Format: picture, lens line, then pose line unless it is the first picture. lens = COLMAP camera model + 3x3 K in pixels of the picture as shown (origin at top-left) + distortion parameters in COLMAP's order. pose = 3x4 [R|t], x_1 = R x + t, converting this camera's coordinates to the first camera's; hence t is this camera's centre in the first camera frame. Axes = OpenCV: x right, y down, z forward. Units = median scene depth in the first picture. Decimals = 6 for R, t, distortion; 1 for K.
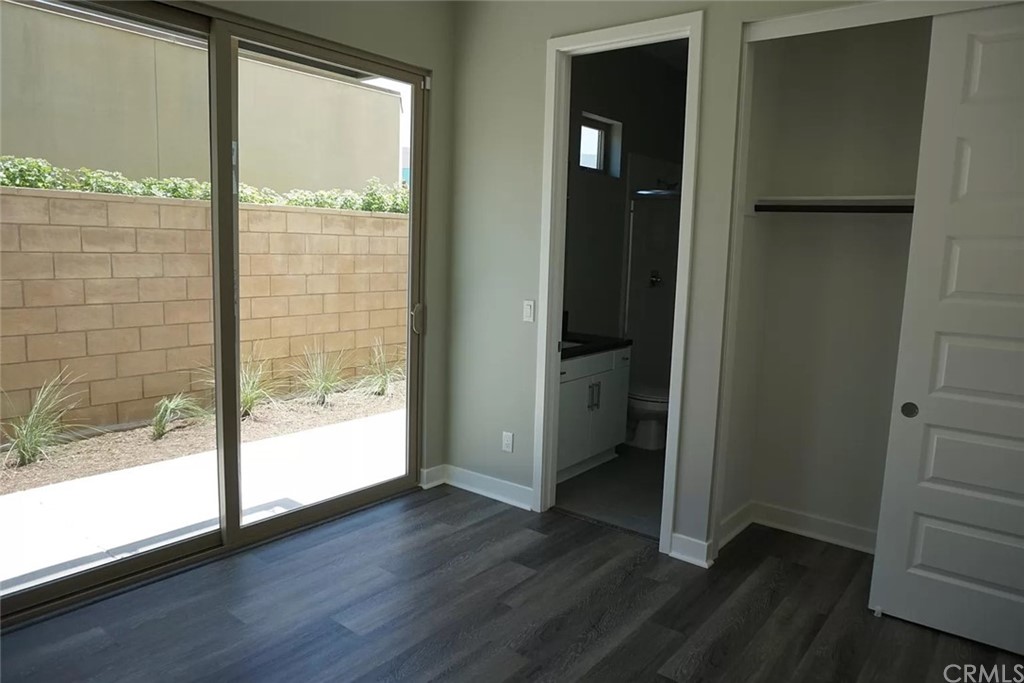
lens RADIAL K [[688.4, 0, 512.0], [0, 688.4, 341.5], [0, 0, 1]] dist [-0.029022, 0.000582]
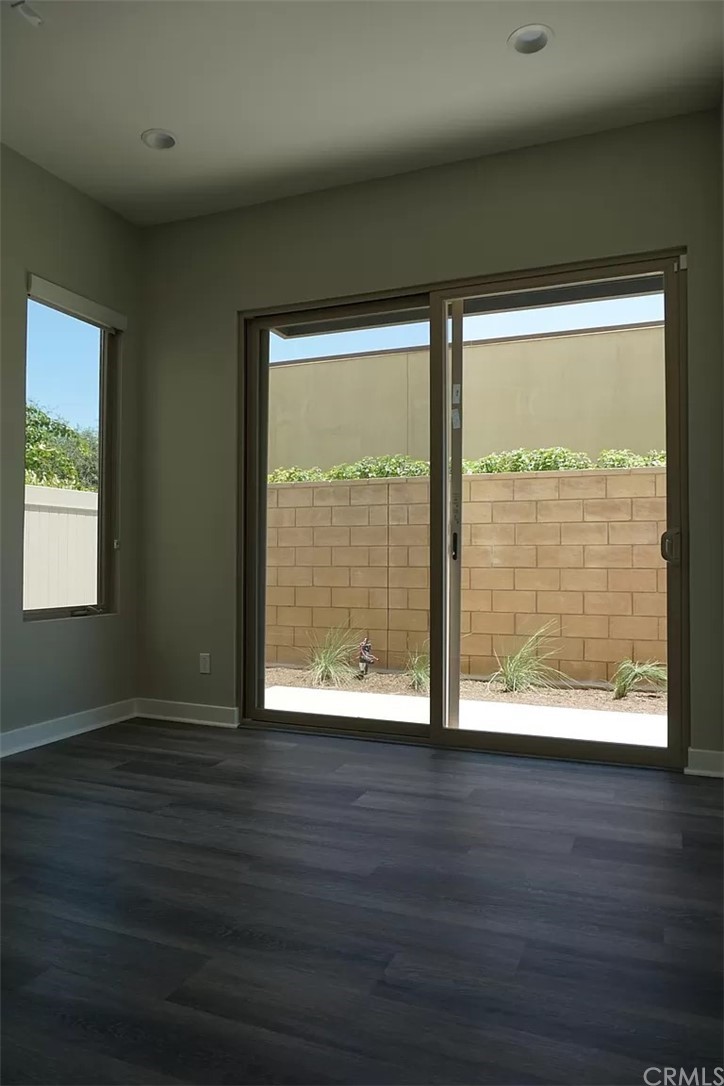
lens RADIAL K [[730.1, 0, 362.0], [0, 730.1, 543.0], [0, 0, 1]] dist [-0.029022, 0.000582]
pose [[0.278494, -0.056735, -0.958761, 0.438189], [-0.130520, 0.986757, -0.096304, 0.070652], [0.951528, 0.151958, 0.267401, 0.331205]]
